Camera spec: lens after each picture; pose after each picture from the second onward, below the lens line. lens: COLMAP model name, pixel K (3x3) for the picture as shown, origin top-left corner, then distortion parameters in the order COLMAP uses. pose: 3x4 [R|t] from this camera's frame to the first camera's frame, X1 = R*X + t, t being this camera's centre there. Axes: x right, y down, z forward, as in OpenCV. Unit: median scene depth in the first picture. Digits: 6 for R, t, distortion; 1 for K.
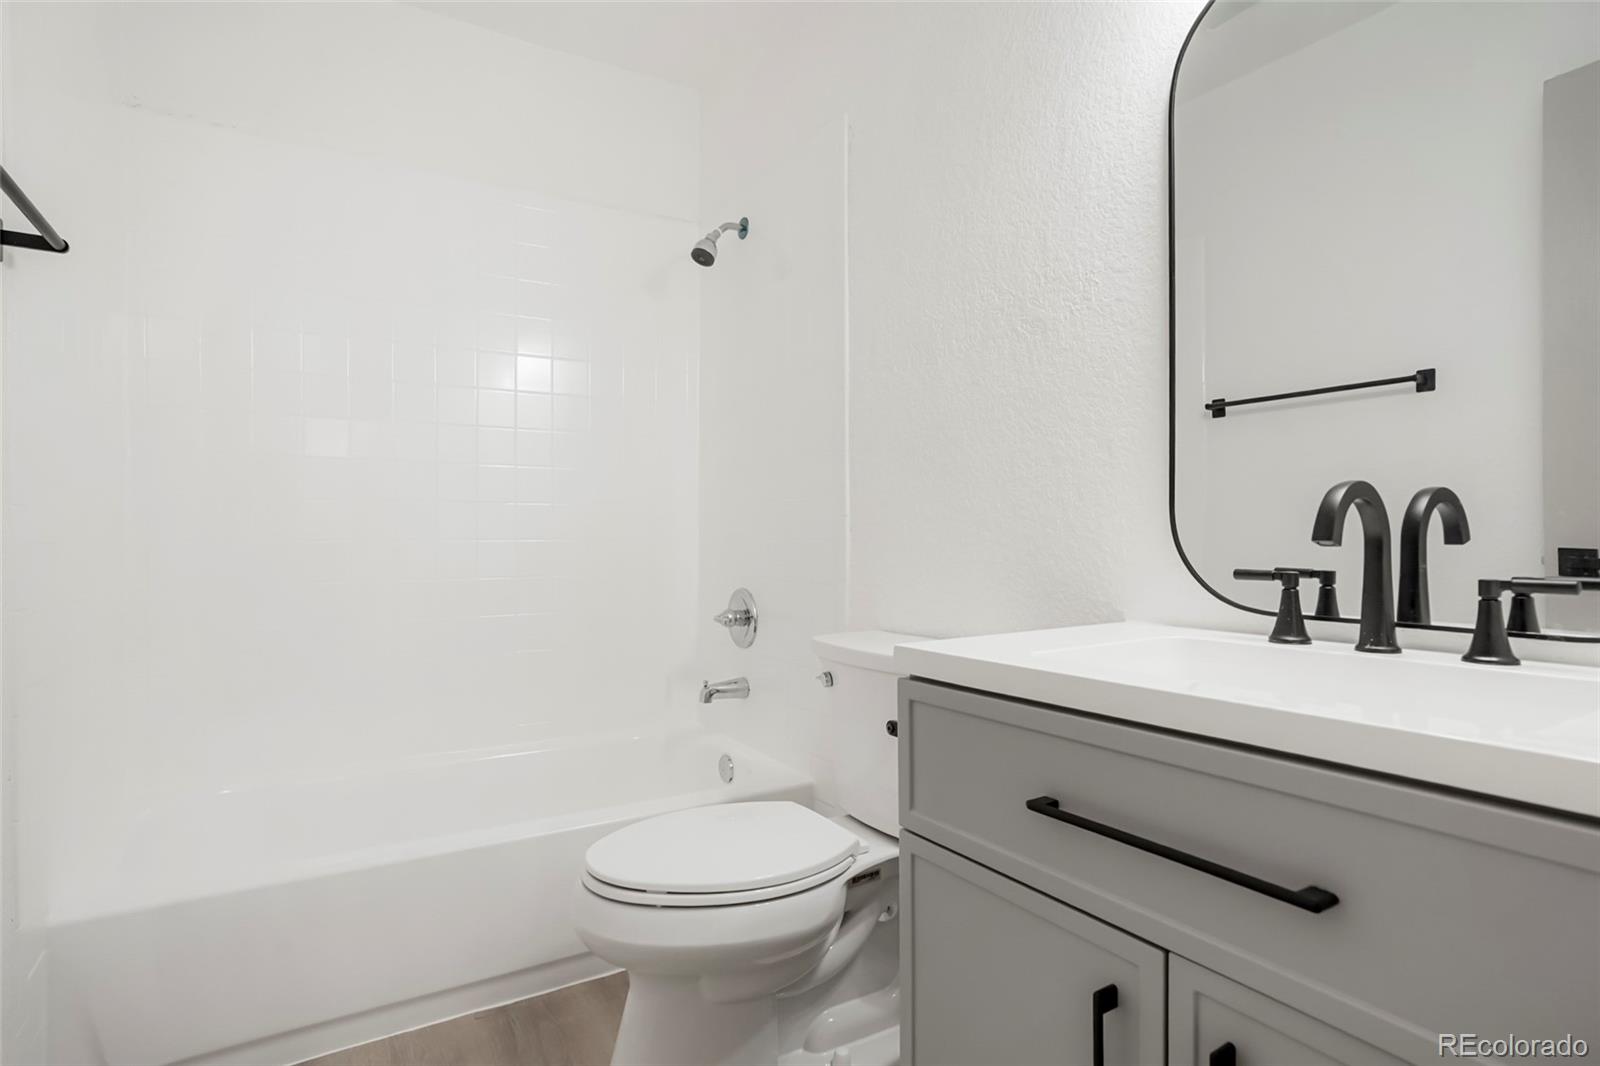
lens RADIAL K [[795.9, 0, 785.9], [0, 795.9, 533.7], [0, 0, 1]] dist [-0.061682, 0.024116]
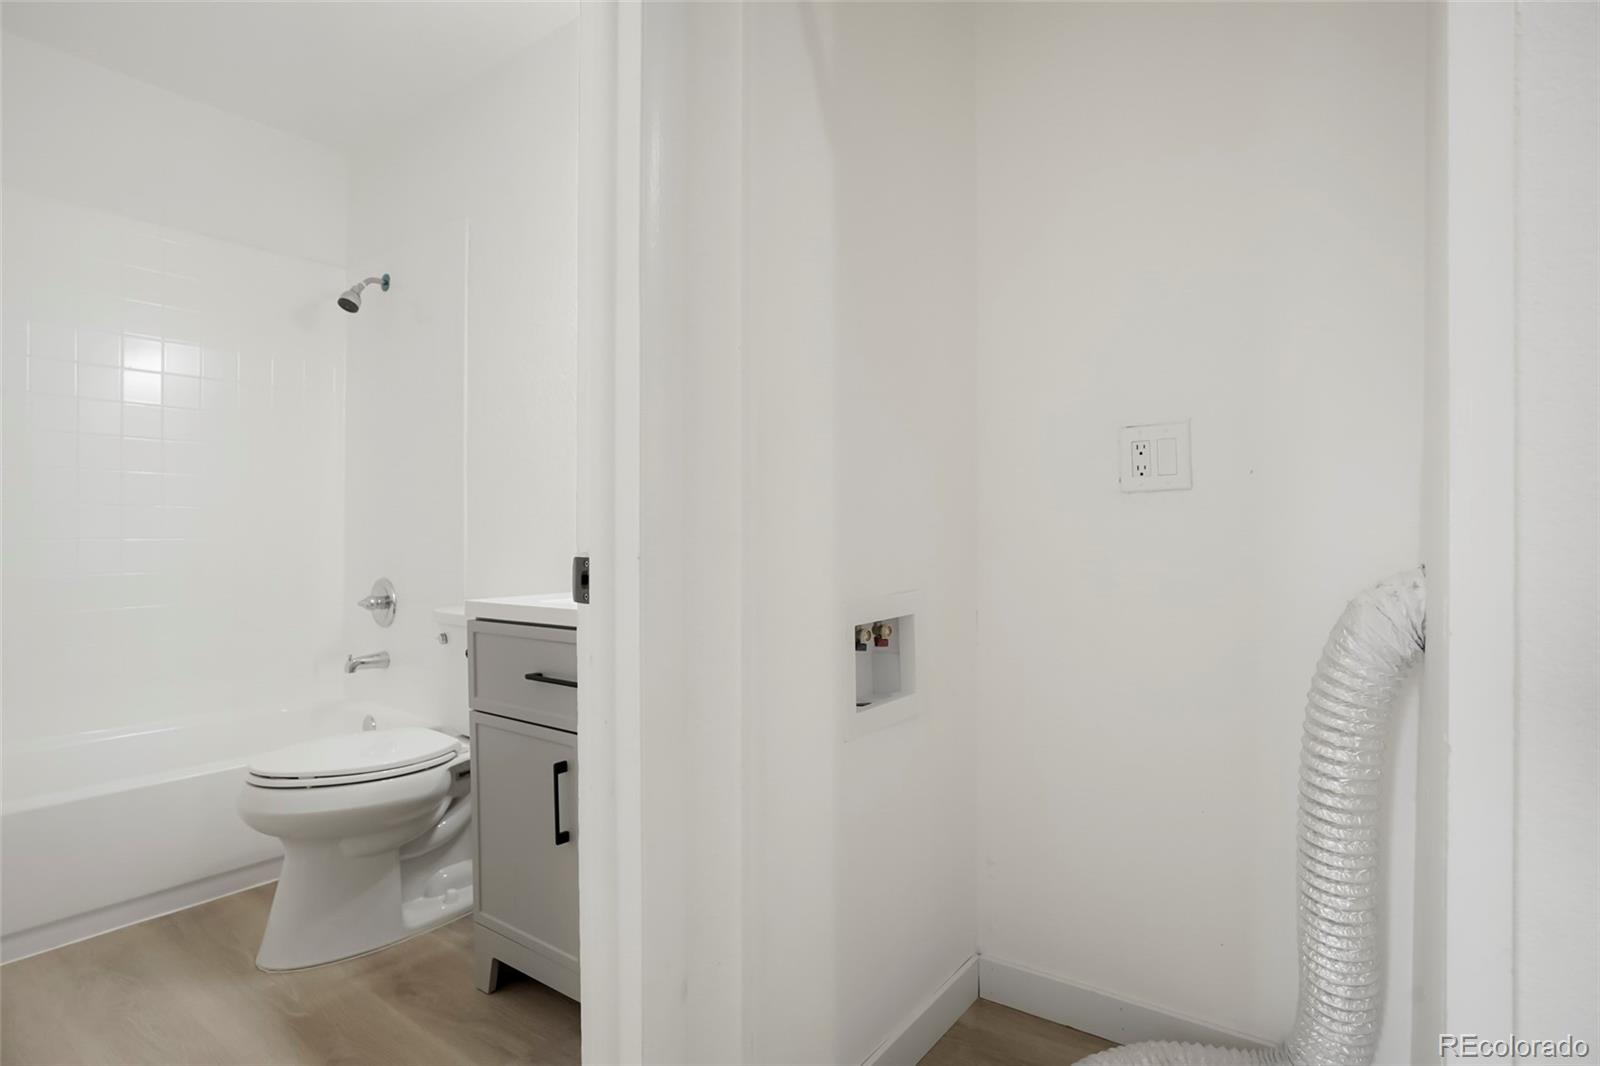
lens RADIAL K [[795.9, 0, 785.9], [0, 795.9, 533.7], [0, 0, 1]] dist [-0.061682, 0.024116]
pose [[0.923839, -0.000291, 0.382780, 0.072560], [0.000333, 1.000000, -0.000045, 0.000697], [-0.382780, 0.000169, 0.923839, -0.456125]]
